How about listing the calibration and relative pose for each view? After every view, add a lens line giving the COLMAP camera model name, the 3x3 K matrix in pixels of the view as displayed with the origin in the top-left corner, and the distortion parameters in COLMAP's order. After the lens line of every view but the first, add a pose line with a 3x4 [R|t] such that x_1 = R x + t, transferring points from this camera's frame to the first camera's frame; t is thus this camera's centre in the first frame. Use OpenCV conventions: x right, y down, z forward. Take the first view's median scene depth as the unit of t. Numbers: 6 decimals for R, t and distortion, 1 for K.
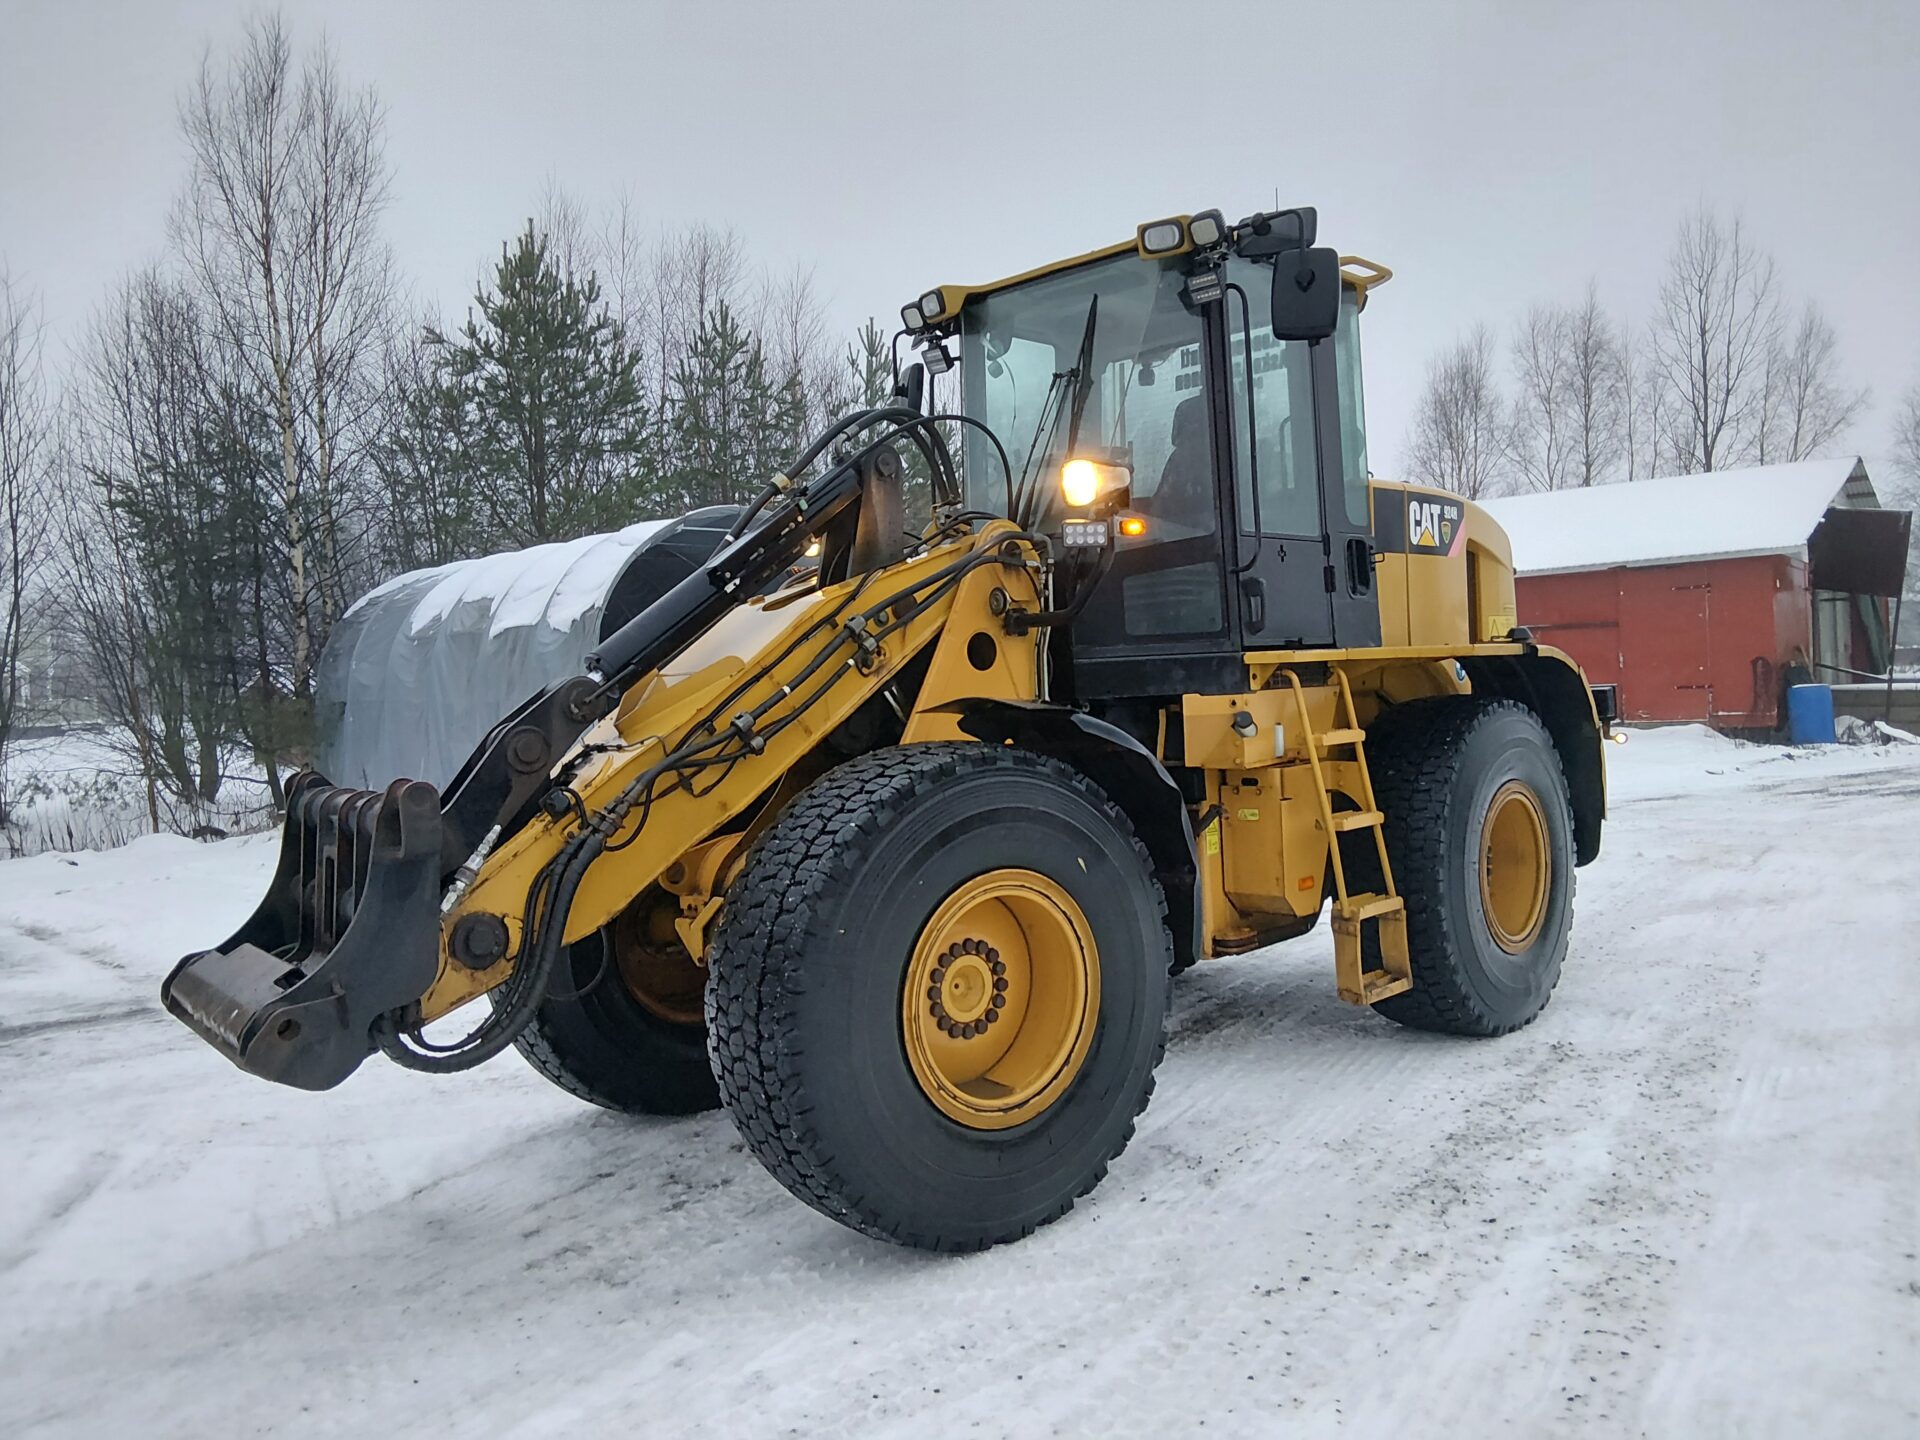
lens RADIAL K [[1464.2, 0, 982.3], [0, 1464.2, 689.2], [0, 0, 1]] dist [0.071676, -0.123273]
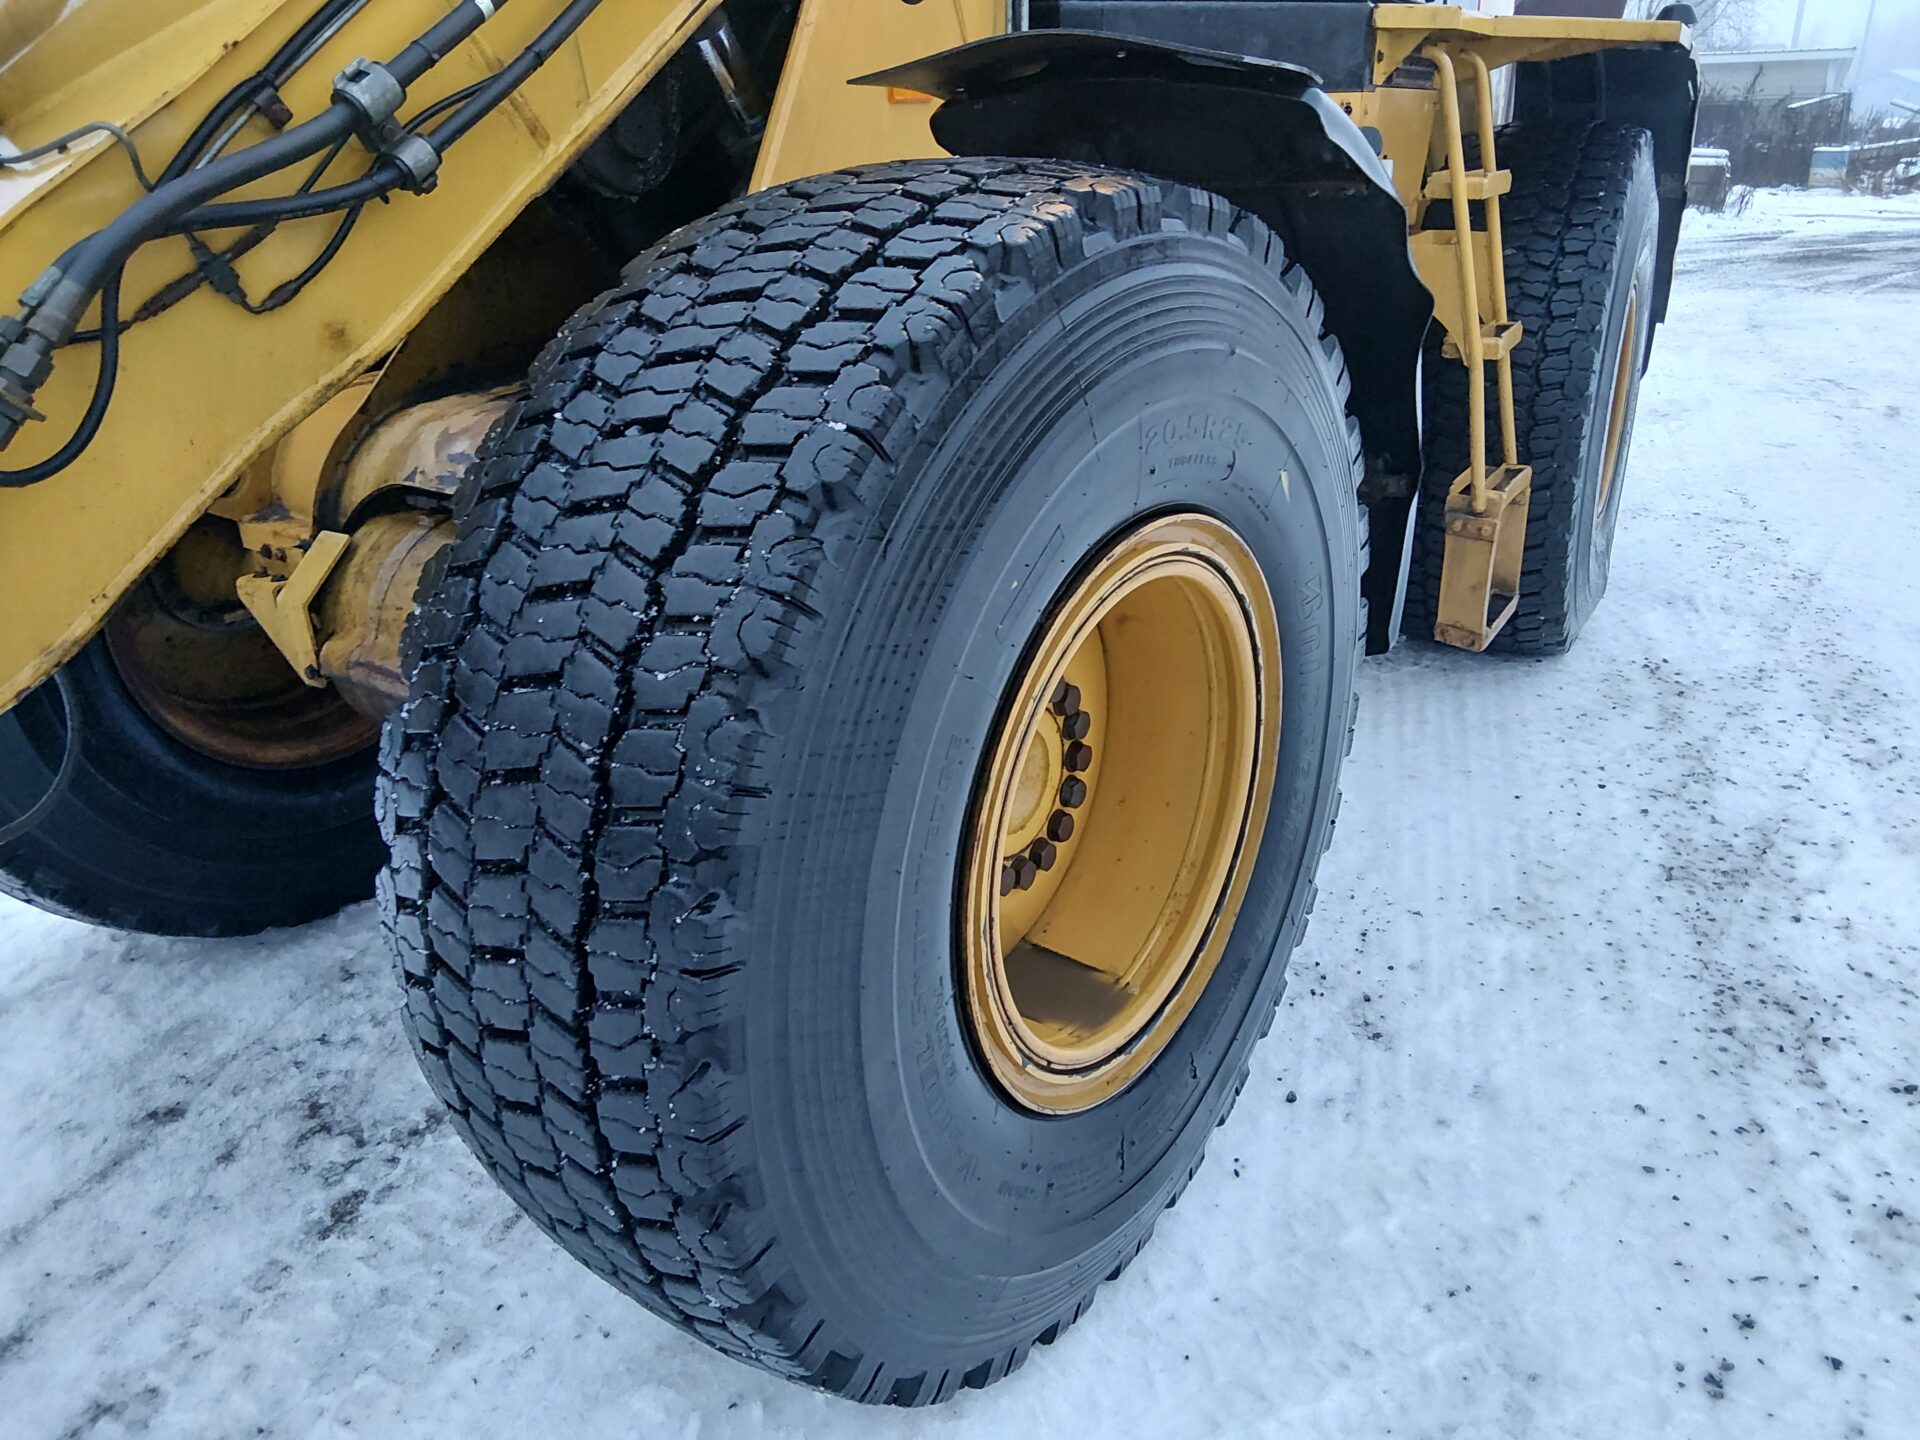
lens RADIAL K [[1464.2, 0, 964.9], [0, 1464.2, 714.0], [0, 0, 1]] dist [0.071676, -0.123273]
pose [[0.966590, -0.070174, 0.246537, -0.112964], [-0.021870, 0.935713, 0.352084, 0.031111], [-0.255395, -0.345713, 0.902915, 0.544677]]
